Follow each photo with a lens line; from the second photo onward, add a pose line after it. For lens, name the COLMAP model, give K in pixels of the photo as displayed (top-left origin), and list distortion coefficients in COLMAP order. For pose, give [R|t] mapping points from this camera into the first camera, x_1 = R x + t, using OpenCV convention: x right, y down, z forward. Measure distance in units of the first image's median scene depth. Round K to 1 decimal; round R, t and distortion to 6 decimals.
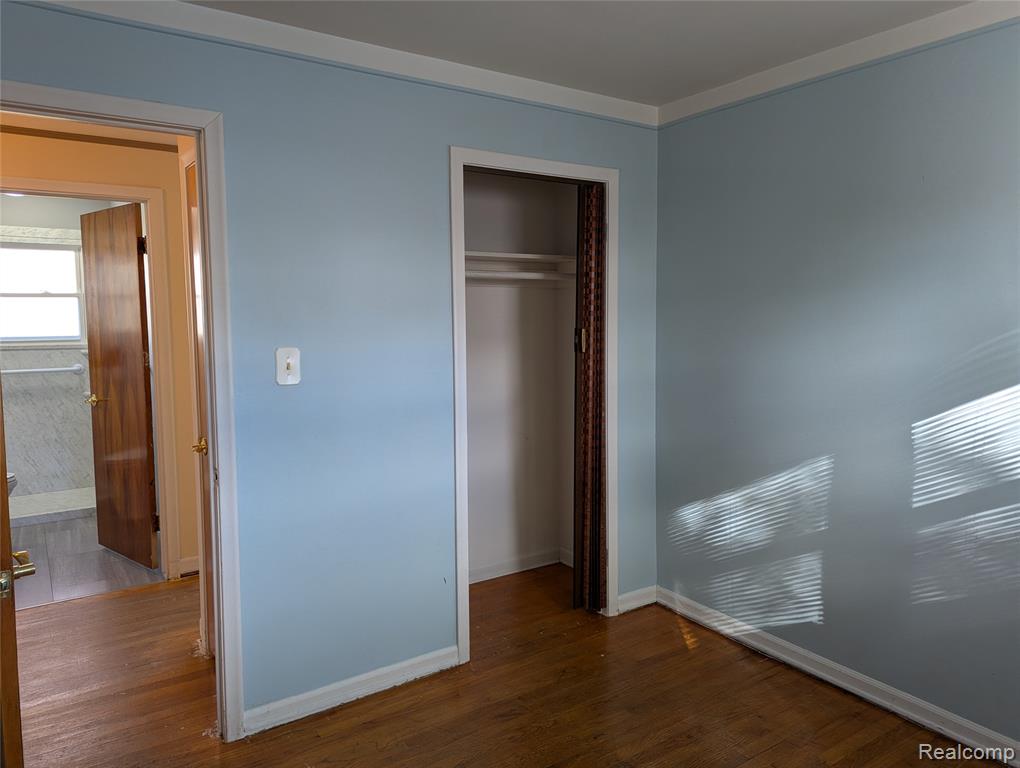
lens RADIAL K [[716.8, 0, 508.7], [0, 716.8, 375.7], [0, 0, 1]] dist [0.054035, -0.050771]
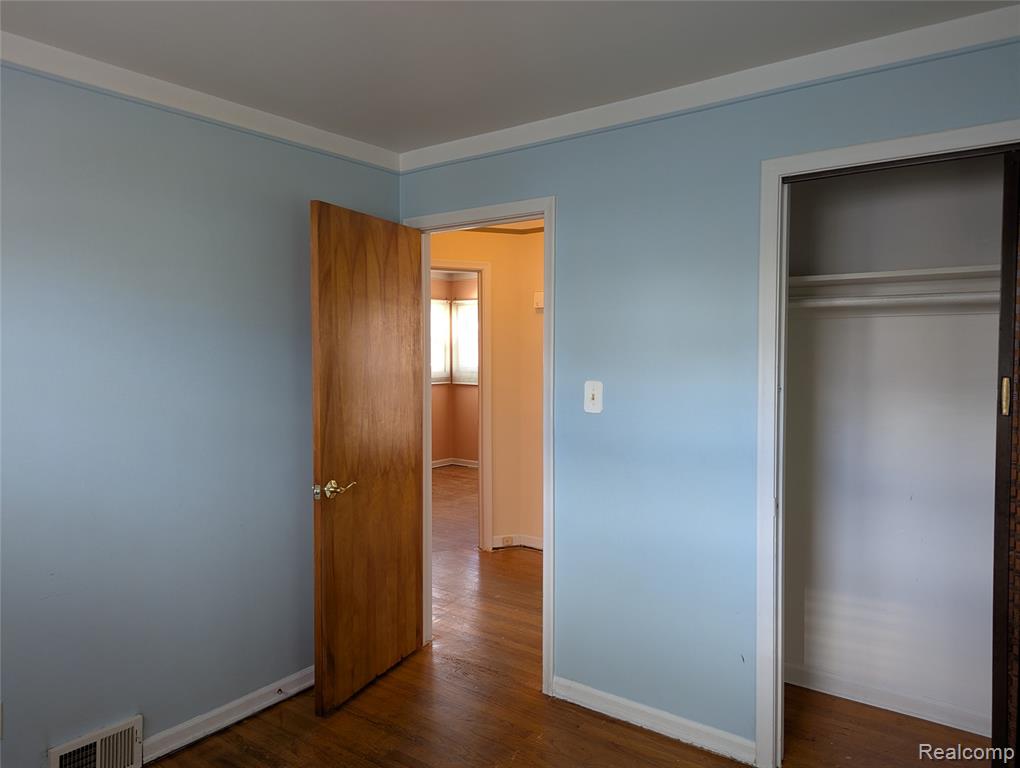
lens RADIAL K [[716.8, 0, 512.7], [0, 716.8, 382.5], [0, 0, 1]] dist [0.054035, -0.050771]
pose [[0.315170, 0.047406, -0.947850, 0.730042], [-0.085618, 0.996099, 0.021350, -0.048679], [0.945165, 0.074424, 0.318000, 0.498422]]
